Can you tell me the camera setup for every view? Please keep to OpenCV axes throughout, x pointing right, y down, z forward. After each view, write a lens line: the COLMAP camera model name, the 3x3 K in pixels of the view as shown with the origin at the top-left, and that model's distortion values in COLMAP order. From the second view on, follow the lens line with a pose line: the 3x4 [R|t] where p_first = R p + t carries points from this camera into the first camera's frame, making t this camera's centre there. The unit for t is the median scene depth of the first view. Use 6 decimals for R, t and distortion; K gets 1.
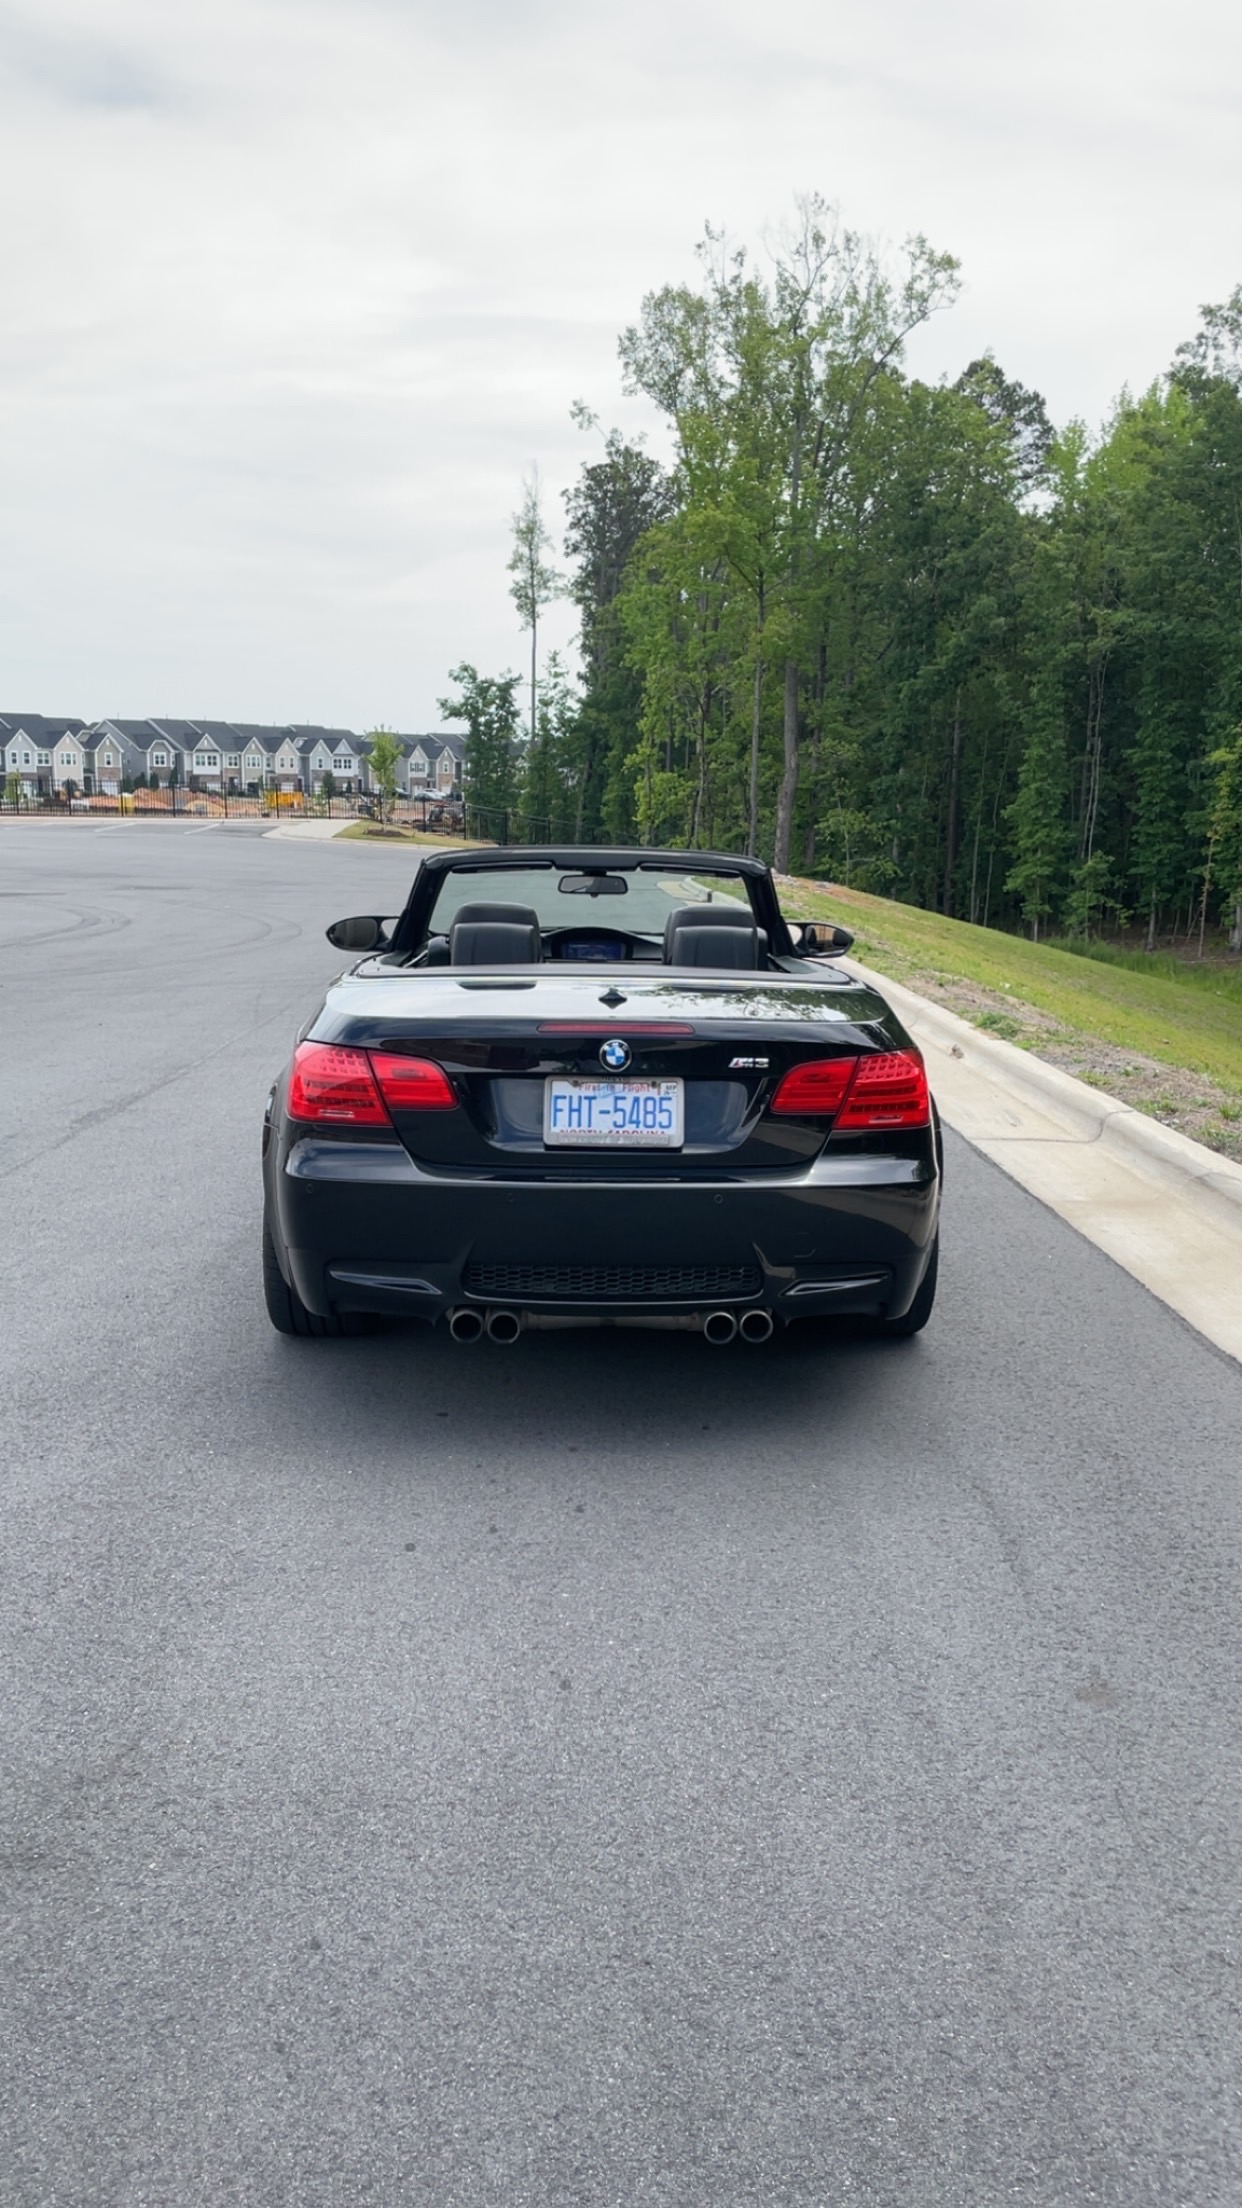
lens RADIAL K [[1768.0, 0, 619.3], [0, 1768.0, 1104.7], [0, 0, 1]] dist [-0.017850, -0.017290]
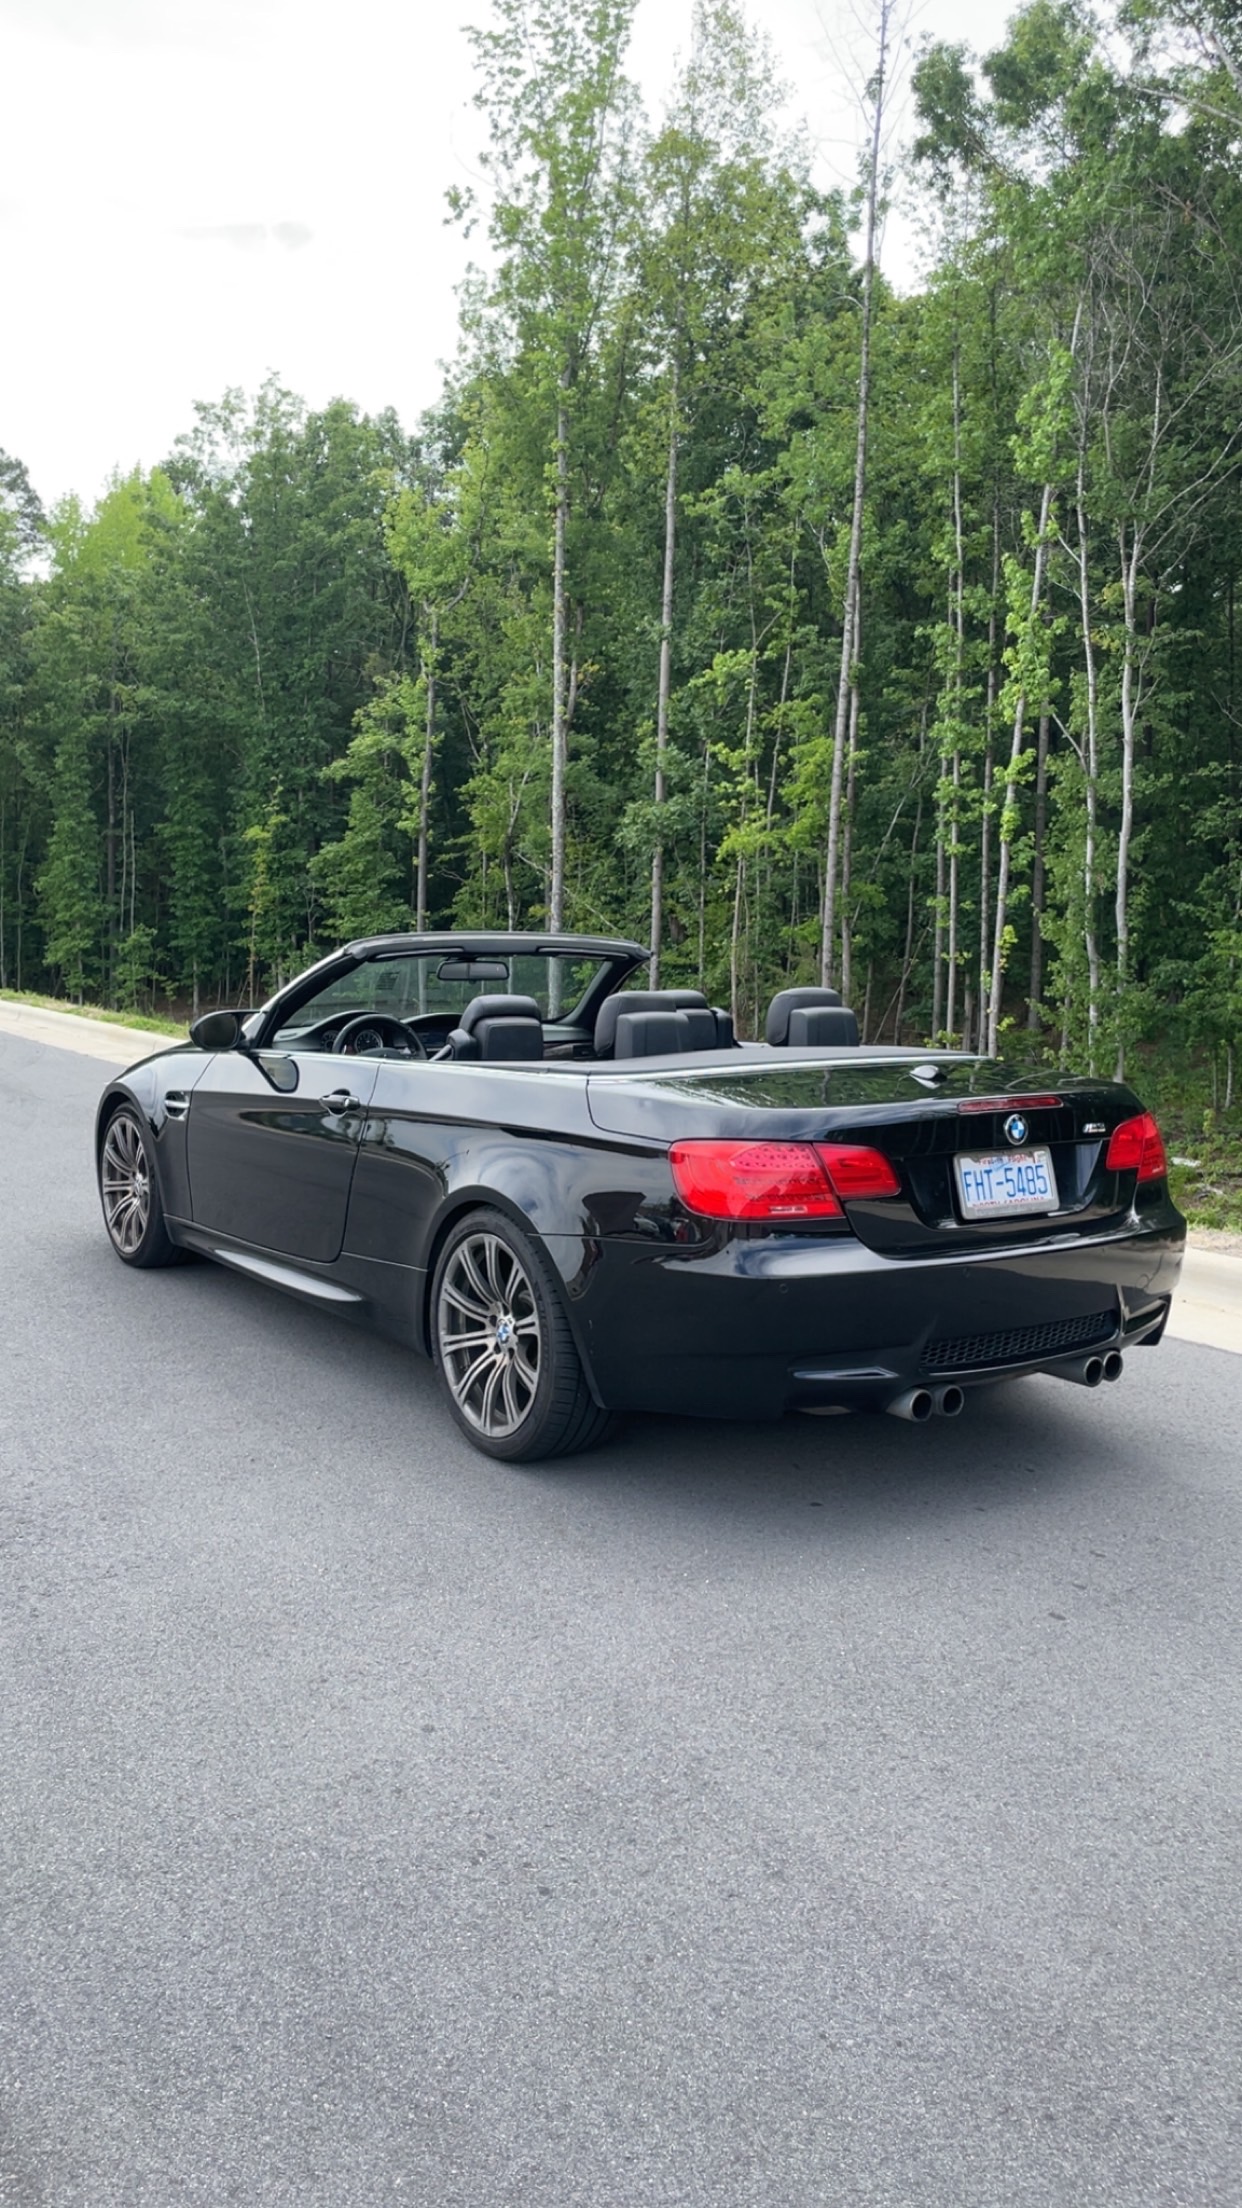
lens RADIAL K [[1768.0, 0, 618.9], [0, 1768.0, 1104.6], [0, 0, 1]] dist [-0.017850, -0.017290]
pose [[0.810490, -0.058898, 0.582784, -0.097149], [0.081887, 0.996555, -0.013166, -0.005746], [-0.580001, 0.058394, 0.812520, 0.031879]]
